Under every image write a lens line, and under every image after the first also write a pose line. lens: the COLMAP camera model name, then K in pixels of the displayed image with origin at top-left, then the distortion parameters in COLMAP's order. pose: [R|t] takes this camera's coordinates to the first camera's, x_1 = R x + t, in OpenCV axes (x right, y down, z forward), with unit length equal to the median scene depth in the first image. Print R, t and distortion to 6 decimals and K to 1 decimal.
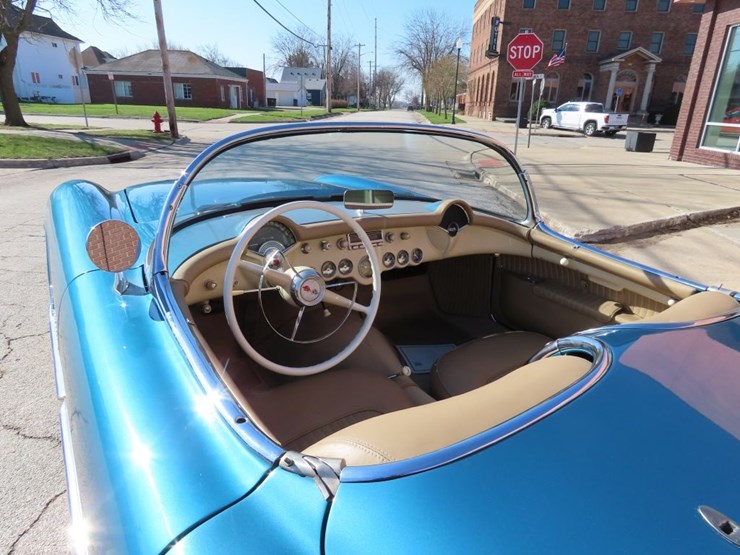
lens RADIAL K [[469.7, 0, 372.4], [0, 469.7, 275.5], [0, 0, 1]] dist [-0.000289, -0.003728]
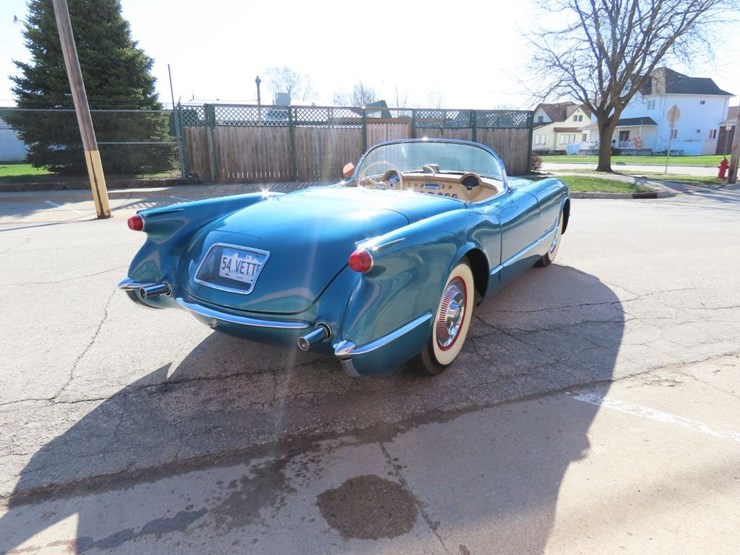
lens RADIAL K [[467.1, 0, 373.9], [0, 467.1, 275.4], [0, 0, 1]] dist [-0.003396, -0.001775]
pose [[0.385093, 0.199514, -0.901053, 0.092399], [-0.292277, 0.952460, 0.085983, 0.010741], [0.875373, 0.230246, 0.425099, -0.009925]]
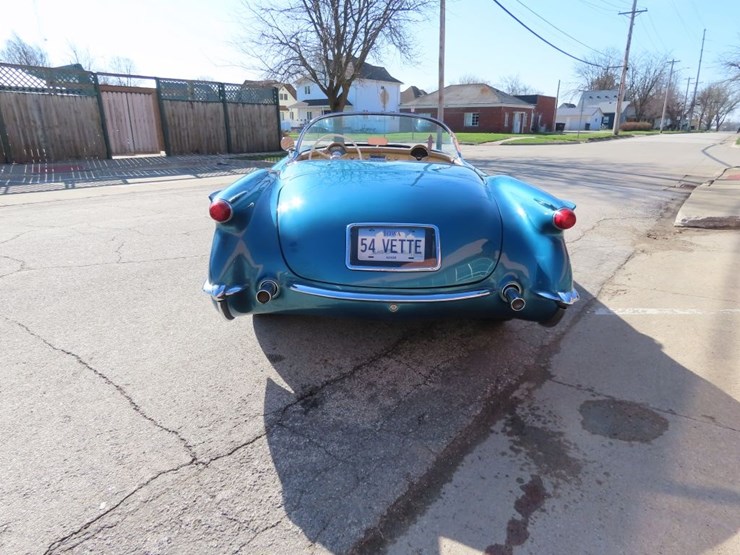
lens RADIAL K [[467.1, 0, 373.9], [0, 467.1, 275.4], [0, 0, 1]] dist [-0.003396, -0.001775]
pose [[0.835755, 0.134394, -0.532403, 0.059333], [-0.161176, 0.986918, -0.003884, 0.024013], [0.524916, 0.089057, 0.846482, -0.047554]]
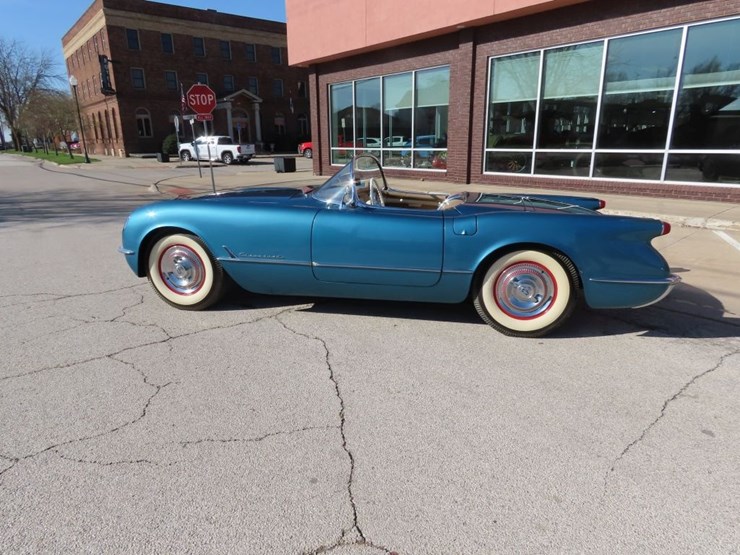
lens RADIAL K [[467.1, 0, 373.9], [0, 467.1, 275.4], [0, 0, 1]] dist [-0.003396, -0.001775]
pose [[0.722635, -0.227976, 0.652553, -0.071597], [0.268241, 0.962553, 0.039229, 0.010988], [-0.637060, 0.146694, 0.756727, -0.039874]]
